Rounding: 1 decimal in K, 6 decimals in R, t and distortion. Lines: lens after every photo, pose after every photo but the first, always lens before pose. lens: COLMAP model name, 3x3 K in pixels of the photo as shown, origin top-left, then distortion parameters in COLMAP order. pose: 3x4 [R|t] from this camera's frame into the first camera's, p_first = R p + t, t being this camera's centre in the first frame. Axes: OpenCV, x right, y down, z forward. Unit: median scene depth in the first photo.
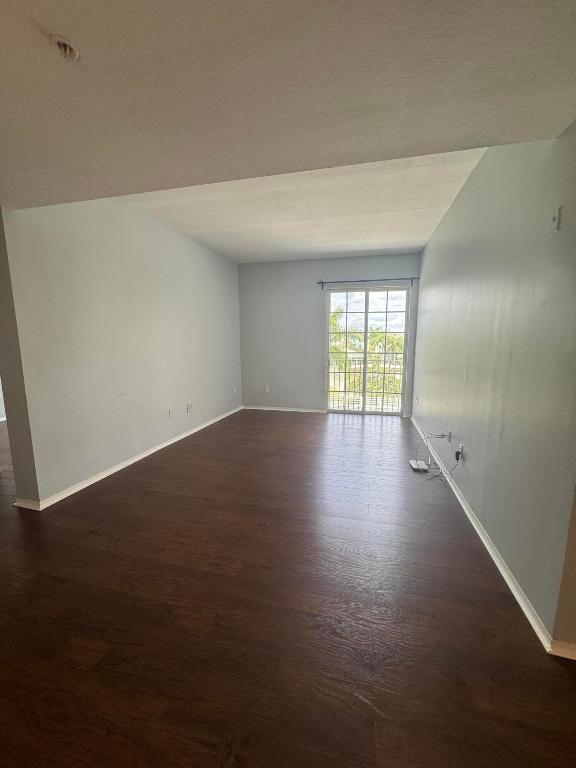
lens RADIAL K [[309.8, 0, 292.0], [0, 309.8, 381.8], [0, 0, 1]] dist [-0.002119, 0.000973]
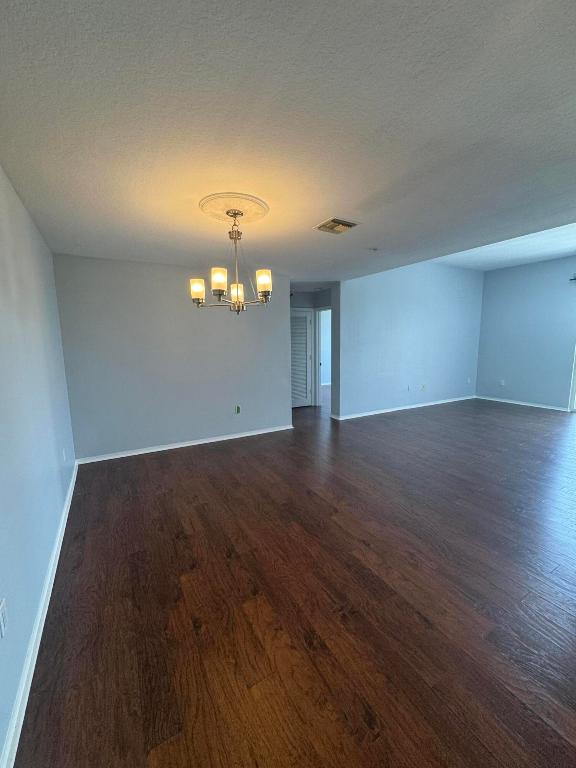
lens RADIAL K [[309.8, 0, 288.2], [0, 309.8, 386.7], [0, 0, 1]] dist [-0.002119, 0.000973]
pose [[0.690214, 0.103083, -0.716225, 0.193464], [-0.086797, 0.994449, 0.059481, 0.040770], [0.718380, 0.021112, 0.695330, -0.325411]]
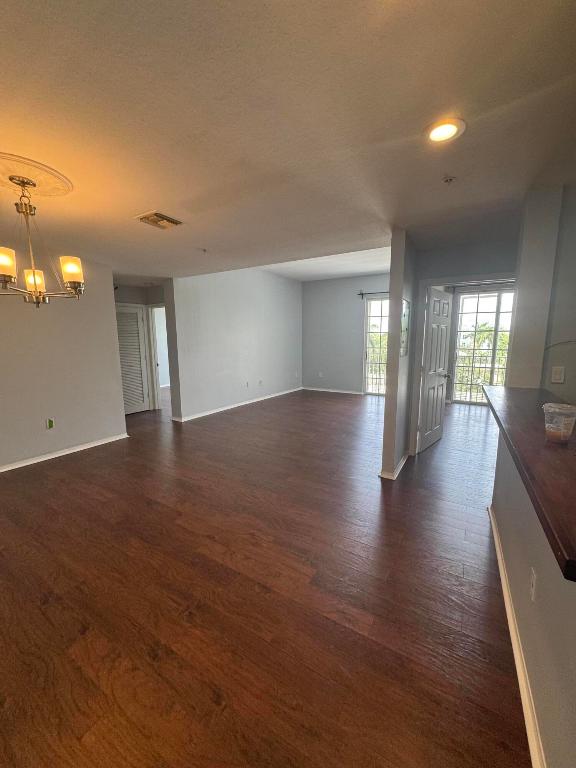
lens RADIAL K [[309.8, 0, 289.6], [0, 309.8, 385.2], [0, 0, 1]] dist [-0.002119, 0.000973]
pose [[0.952208, 0.044985, -0.302119, 0.209616], [-0.039153, 0.998912, 0.025338, 0.041096], [0.302930, -0.012298, 0.952933, -0.327875]]
